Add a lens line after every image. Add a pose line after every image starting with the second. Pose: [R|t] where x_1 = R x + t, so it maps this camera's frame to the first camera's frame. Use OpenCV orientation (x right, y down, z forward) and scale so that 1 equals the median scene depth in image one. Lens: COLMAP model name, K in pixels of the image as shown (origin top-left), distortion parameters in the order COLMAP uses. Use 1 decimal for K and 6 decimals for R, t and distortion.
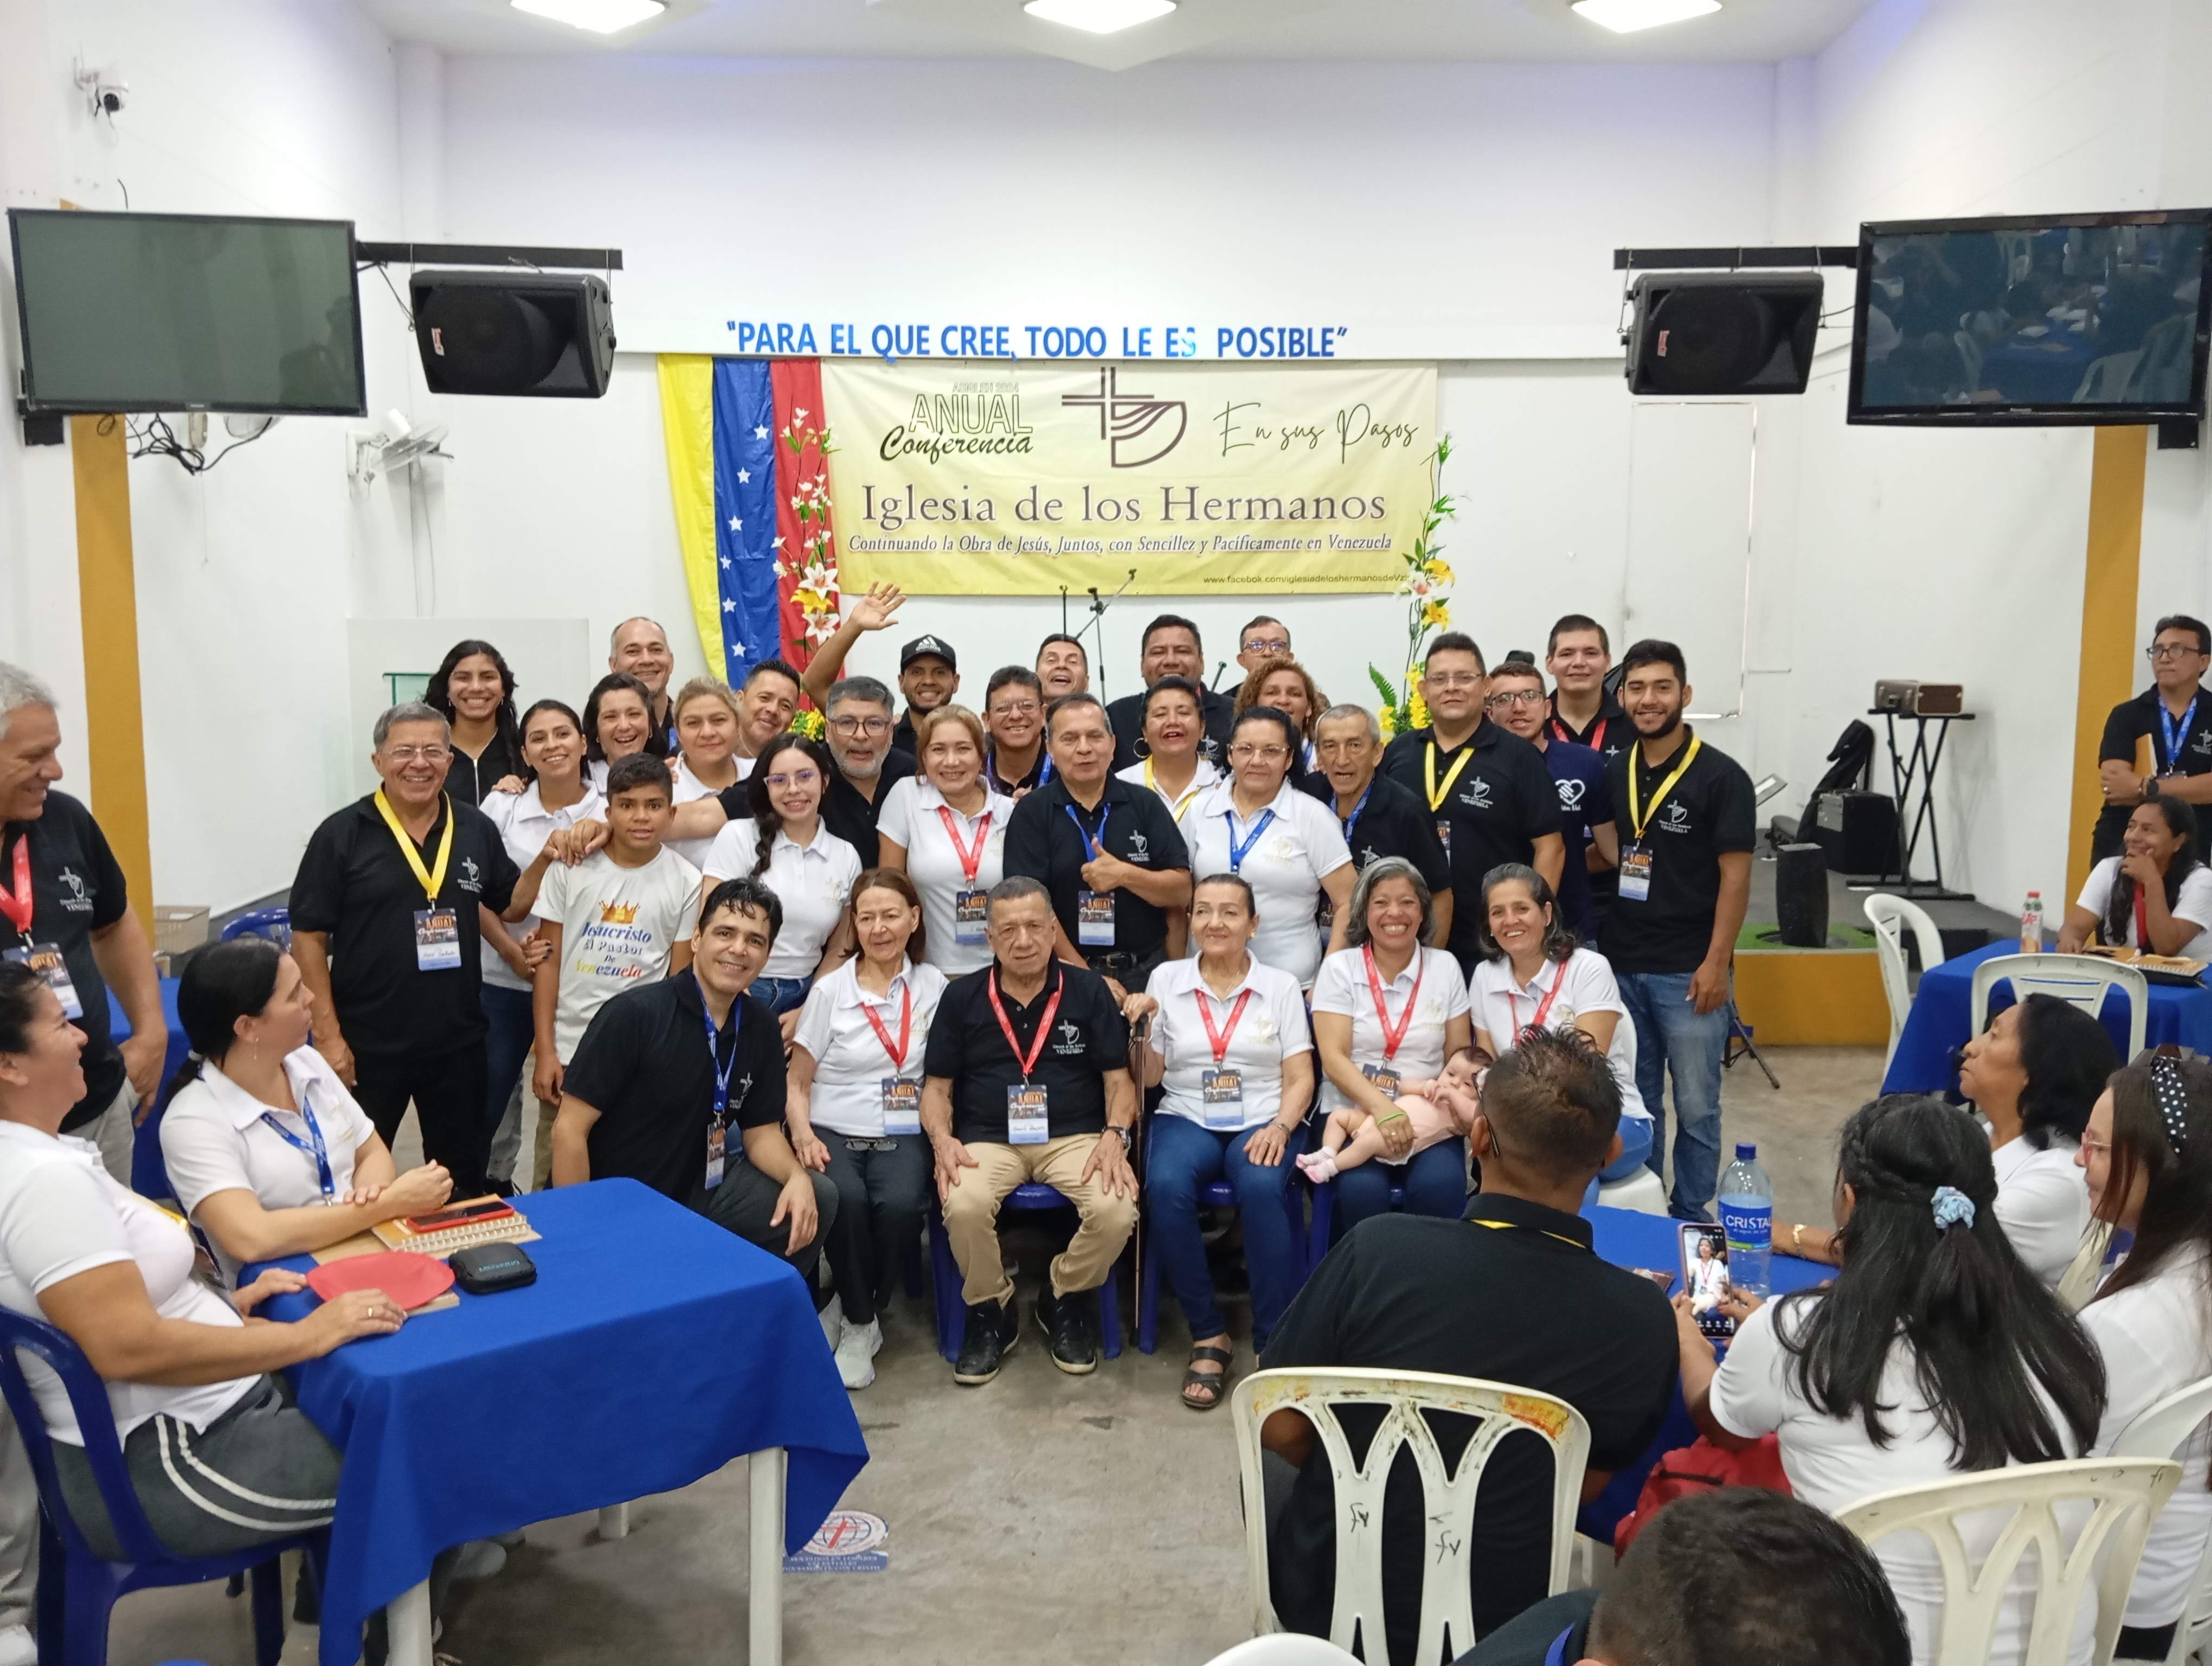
lens RADIAL K [[1796.8, 0, 1111.7], [0, 1796.8, 846.4], [0, 0, 1]] dist [0.111459, -0.206784]
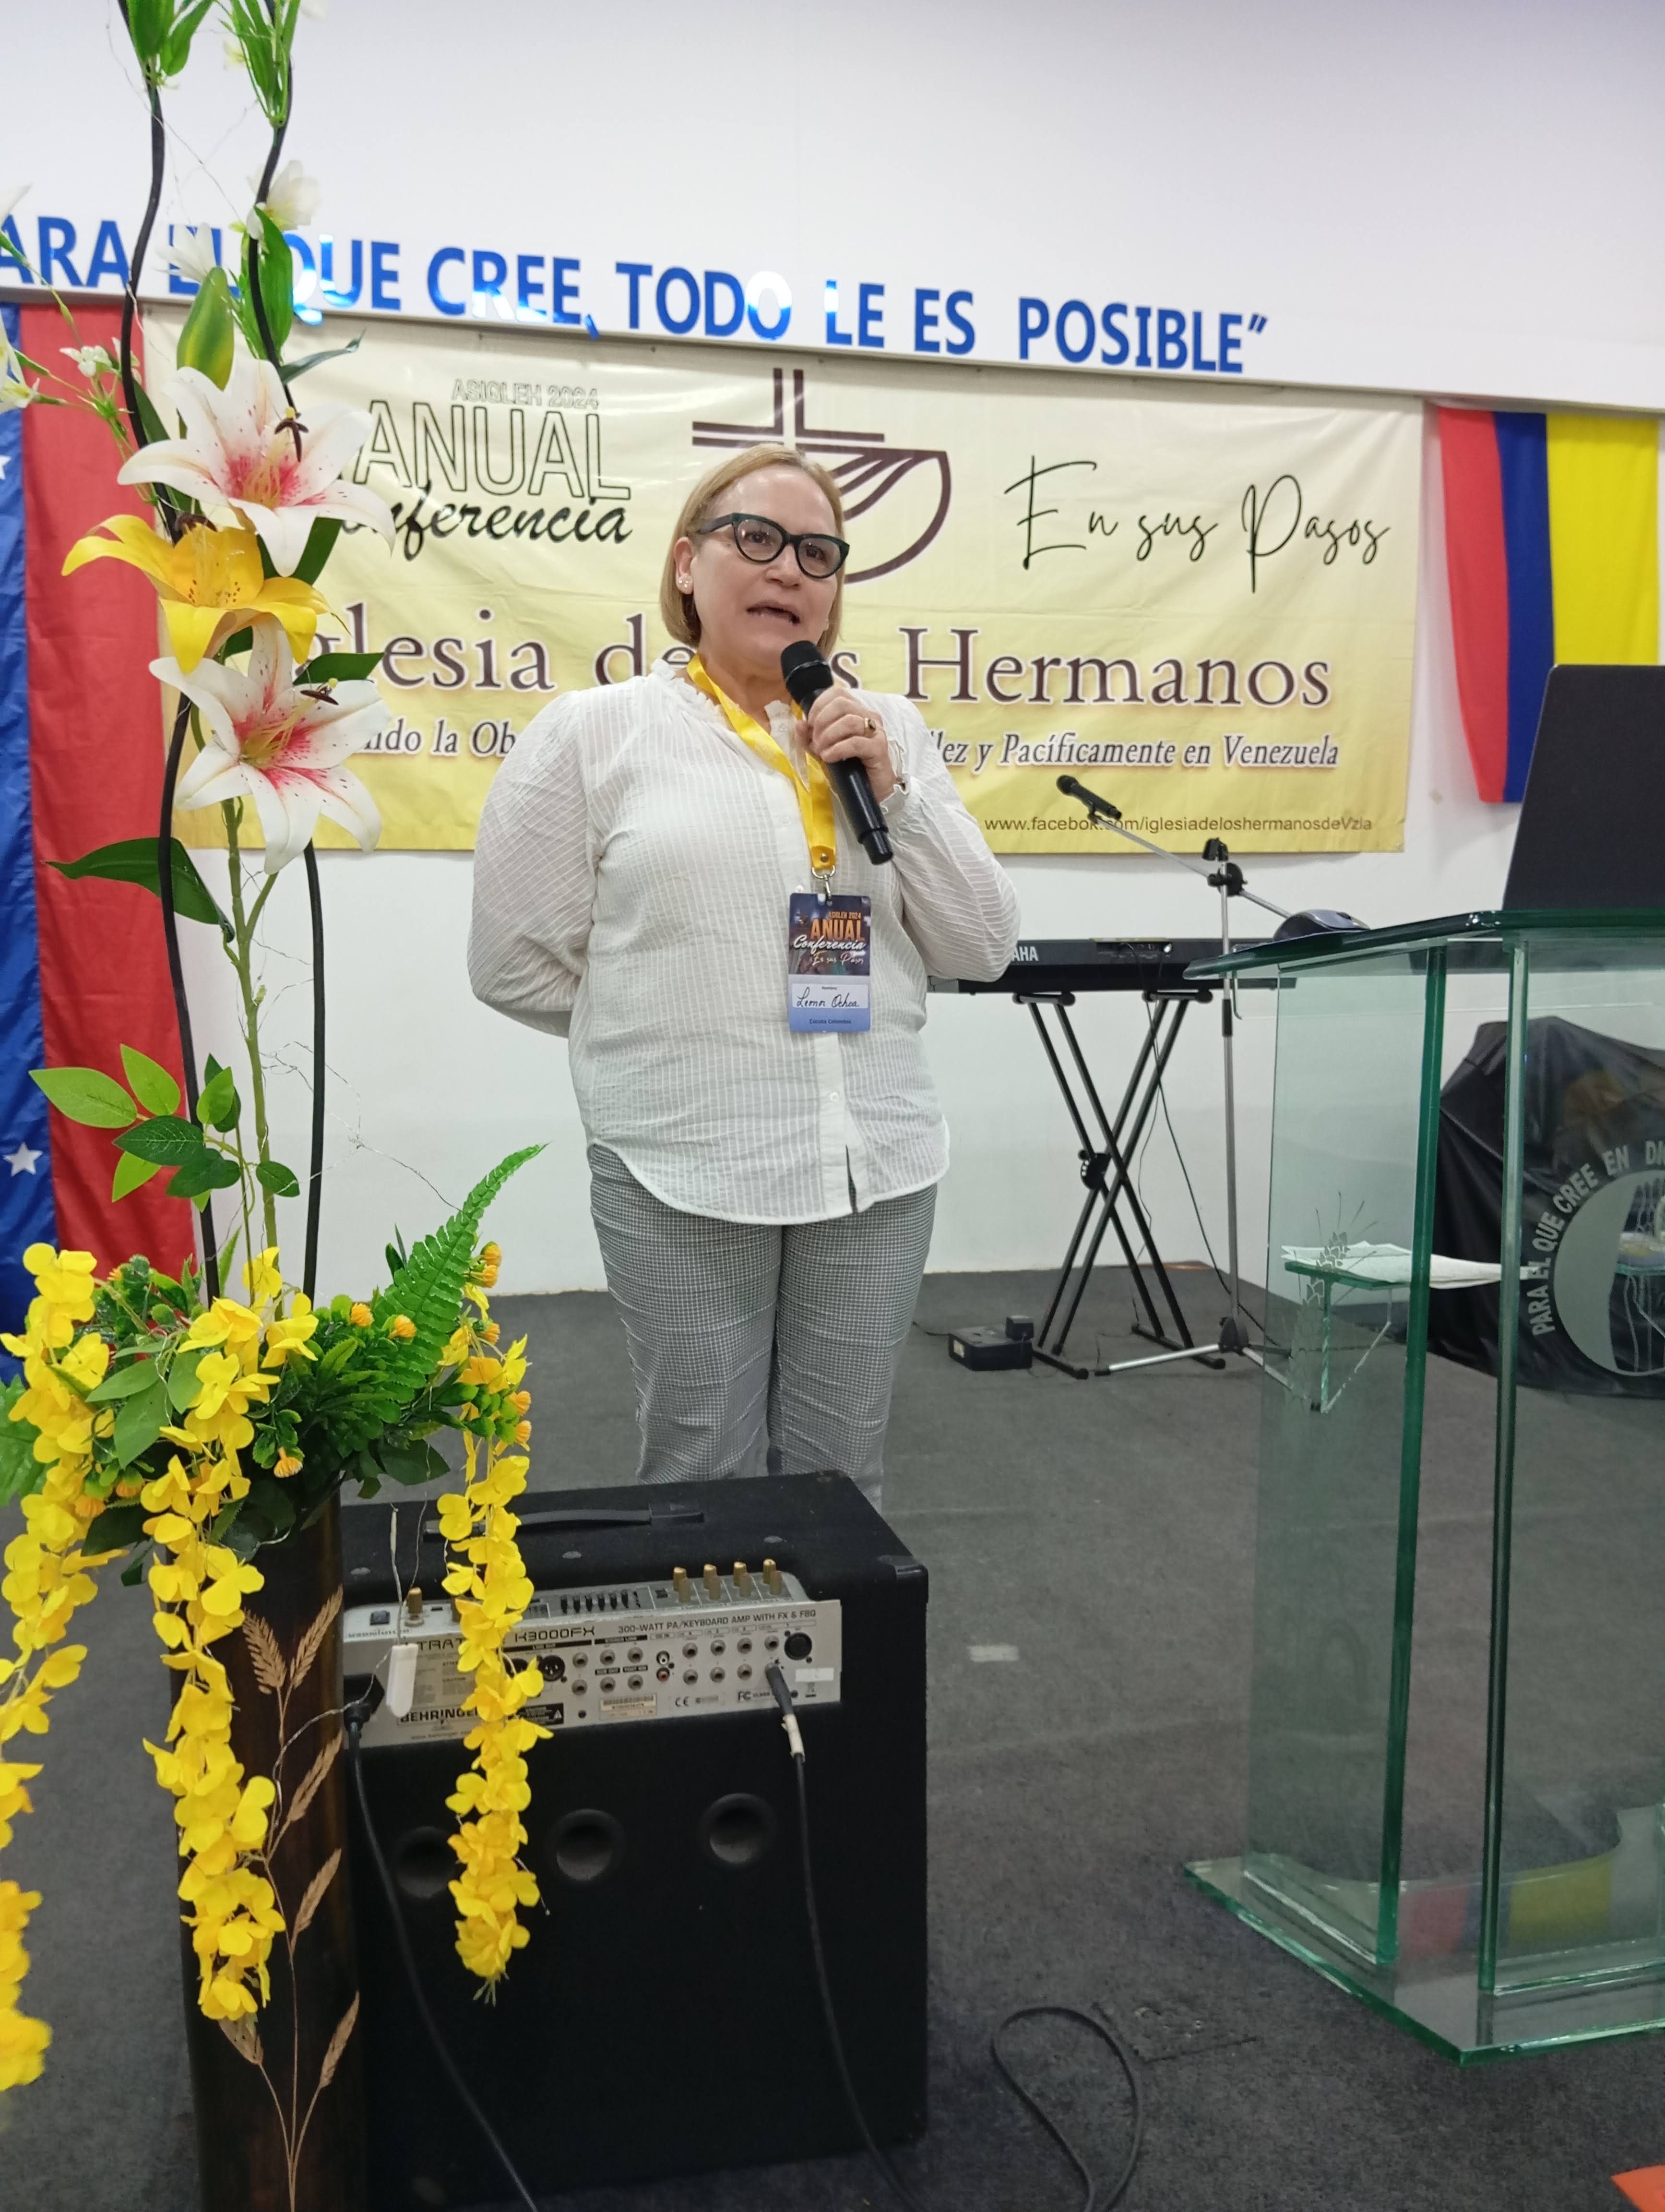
lens RADIAL K [[1786.5, 0, 832.5], [0, 1786.5, 1106.0], [0, 0, 1]] dist [0.062485, -0.171308]
pose [[0.976150, -0.028196, 0.215257, -0.096918], [0.035152, 0.998974, -0.028556, -0.061405], [-0.214231, 0.035442, 0.976140, 0.554766]]
